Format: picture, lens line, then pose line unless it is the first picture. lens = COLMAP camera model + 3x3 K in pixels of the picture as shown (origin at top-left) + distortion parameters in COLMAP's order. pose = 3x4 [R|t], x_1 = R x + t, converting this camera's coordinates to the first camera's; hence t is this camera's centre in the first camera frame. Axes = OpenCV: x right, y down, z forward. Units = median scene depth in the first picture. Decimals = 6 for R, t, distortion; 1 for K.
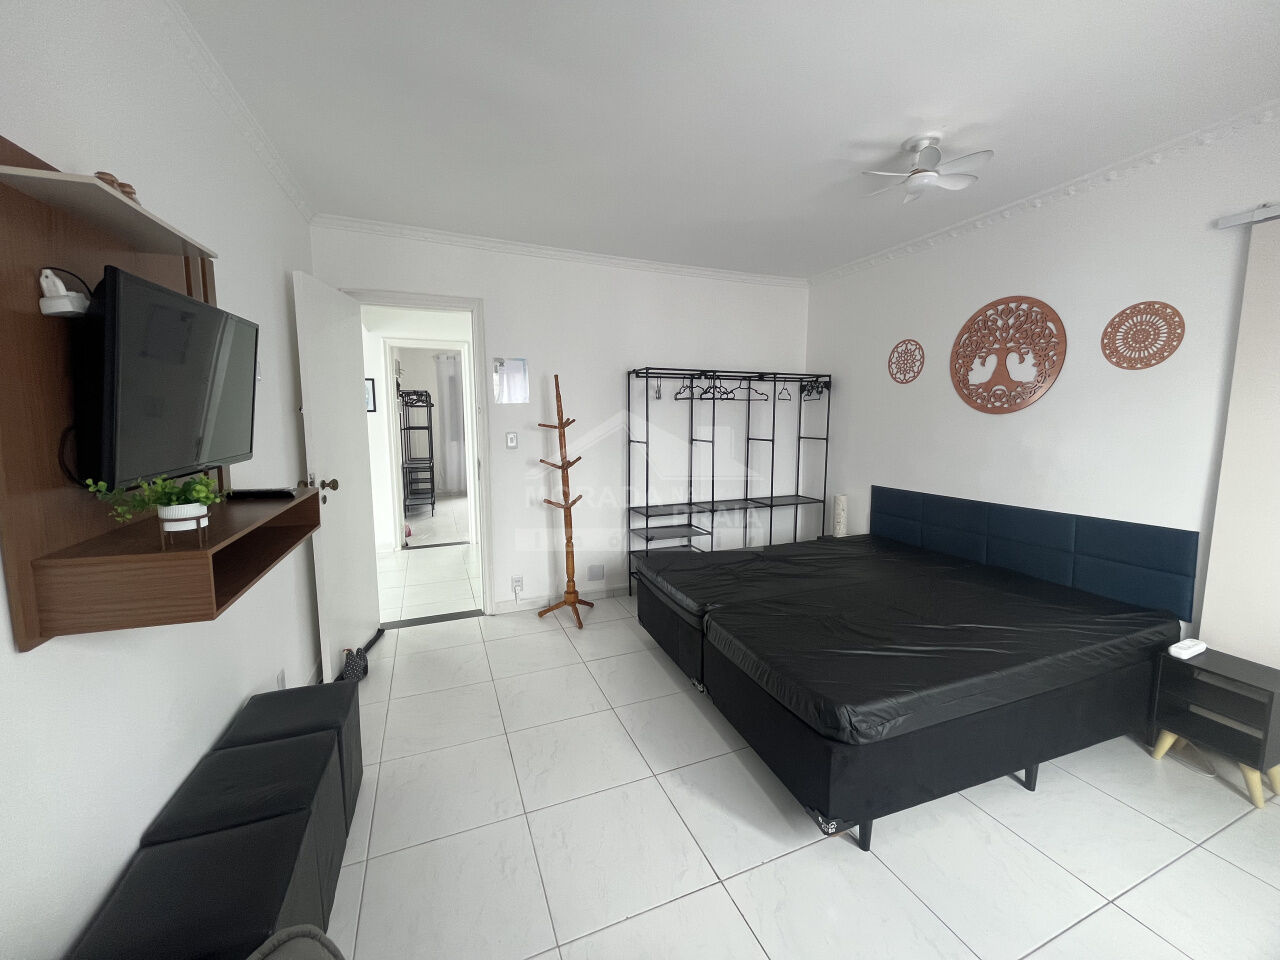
lens RADIAL K [[516.4, 0, 645.5], [0, 516.4, 471.3], [0, 0, 1]] dist [-0.002555, 0.000299]
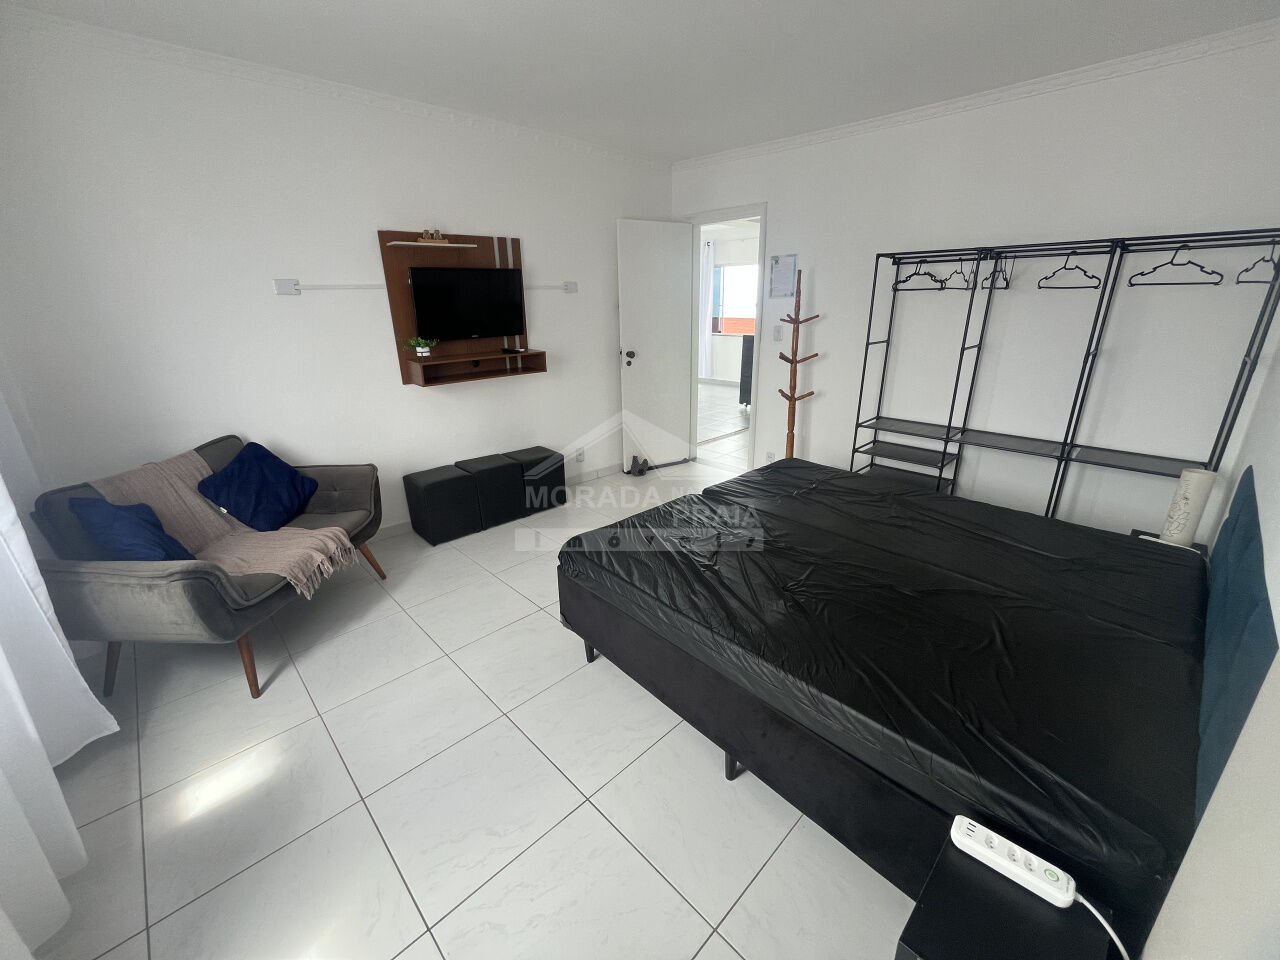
lens RADIAL K [[516.4, 0, 645.5], [0, 516.4, 471.3], [0, 0, 1]] dist [-0.002555, 0.000299]
pose [[0.364390, 0.287845, -0.885644, 0.667363], [-0.101808, 0.957644, 0.269358, -0.041265], [0.925665, -0.007986, 0.378260, 0.284312]]
